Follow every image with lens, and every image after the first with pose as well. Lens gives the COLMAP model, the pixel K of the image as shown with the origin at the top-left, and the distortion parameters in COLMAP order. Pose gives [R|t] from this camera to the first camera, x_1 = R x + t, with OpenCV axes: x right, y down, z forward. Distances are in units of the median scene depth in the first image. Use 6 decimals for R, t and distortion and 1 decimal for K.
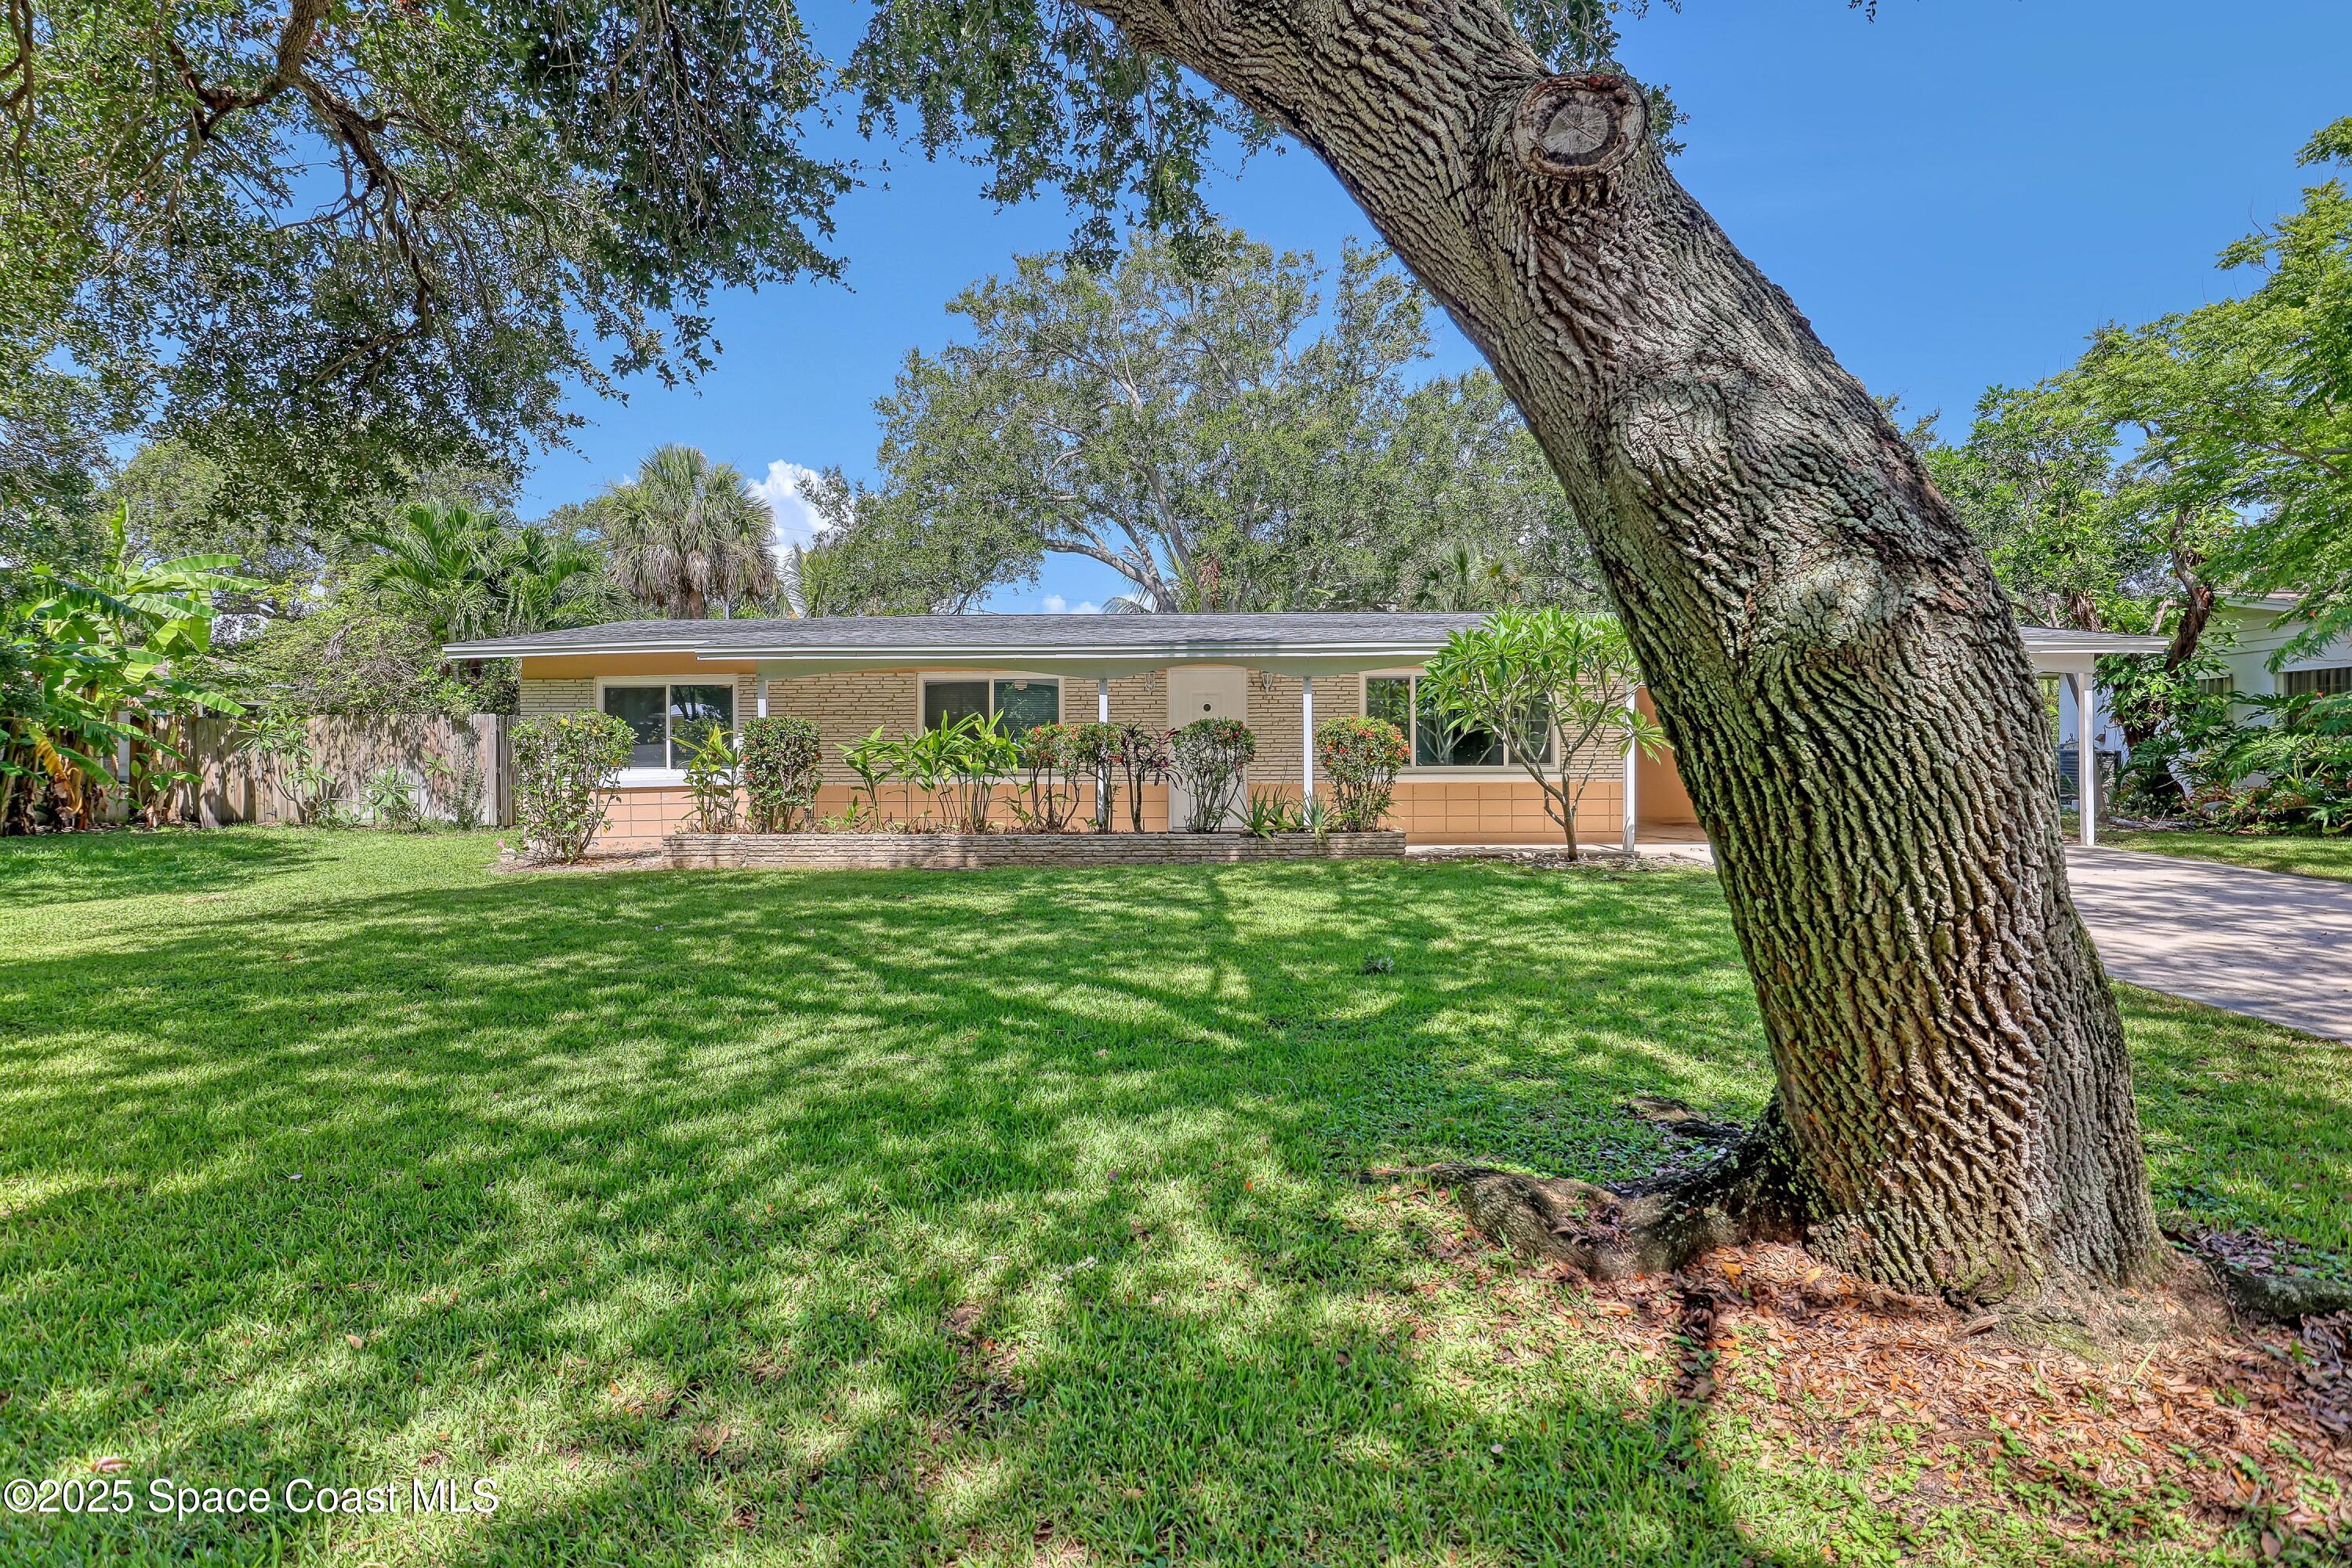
lens RADIAL K [[1211.3, 0, 1189.5], [0, 1211.3, 784.8], [0, 0, 1]] dist [-0.042353, 0.010236]
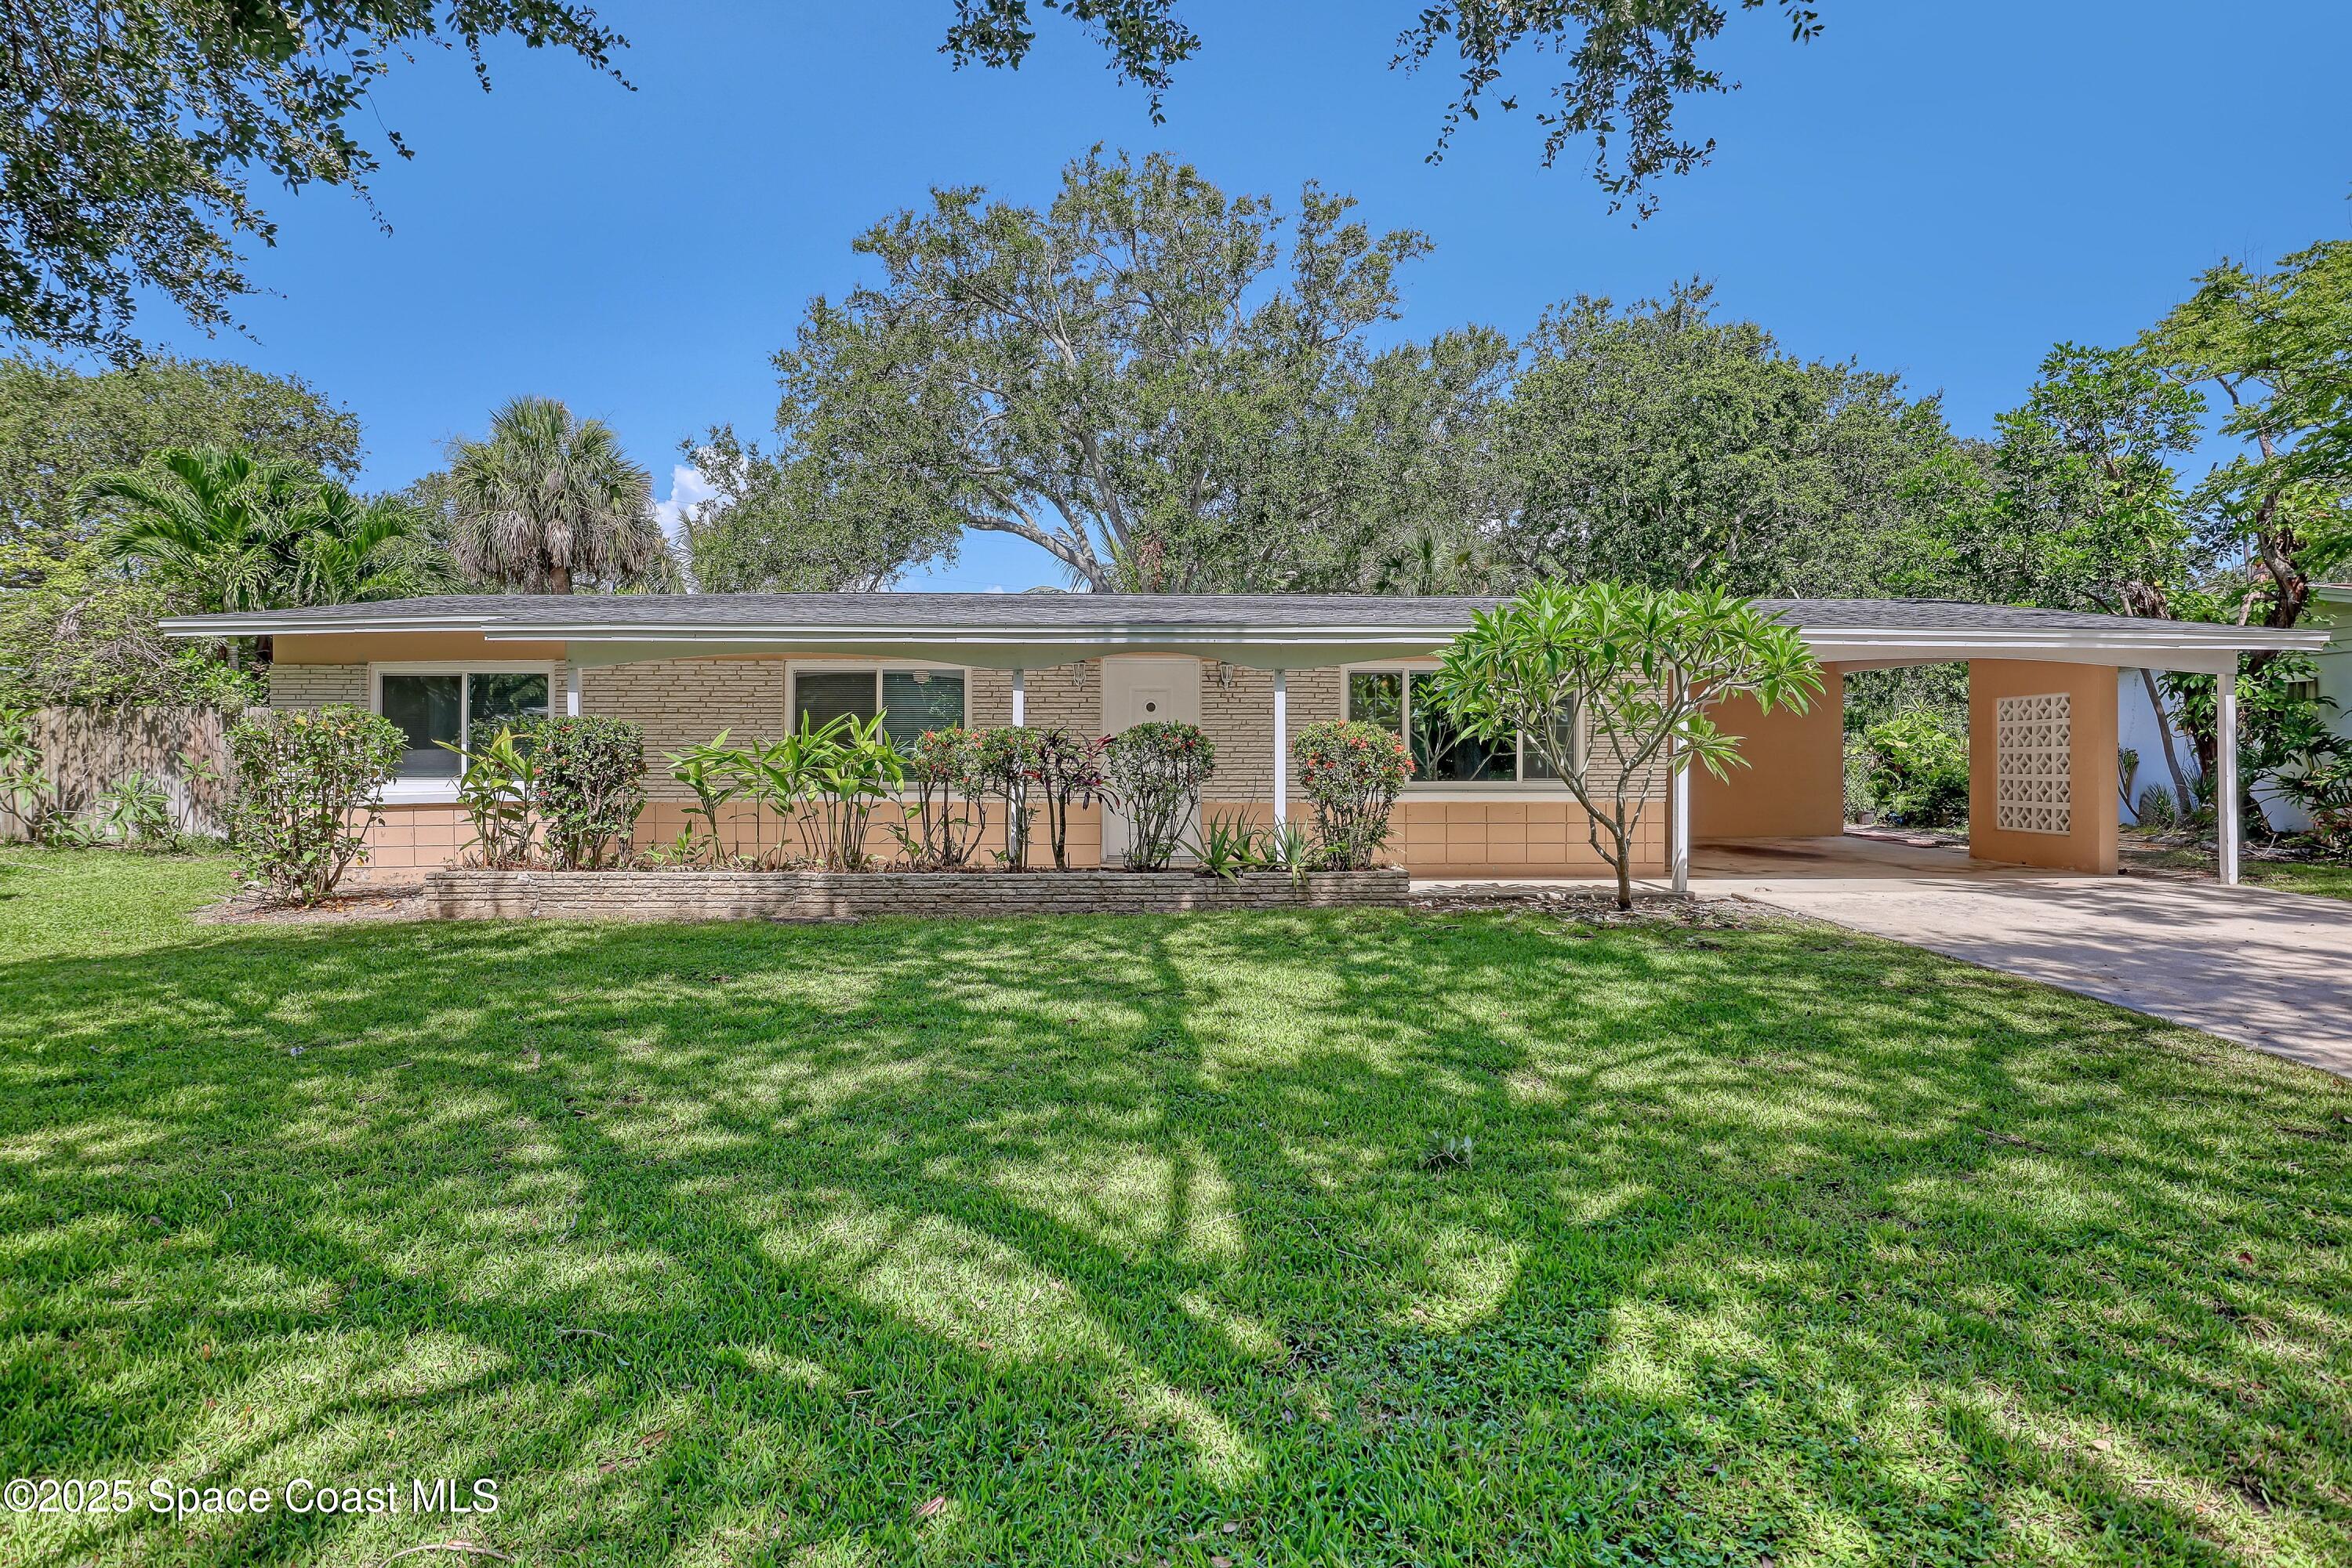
lens RADIAL K [[1211.3, 0, 1184.2], [0, 1211.3, 774.0], [0, 0, 1]] dist [-0.042353, 0.010236]
pose [[0.998869, 0.005340, 0.047240, -0.001275], [-0.005071, 0.999970, -0.005808, -0.015741], [-0.047270, 0.005561, 0.998867, 0.208282]]
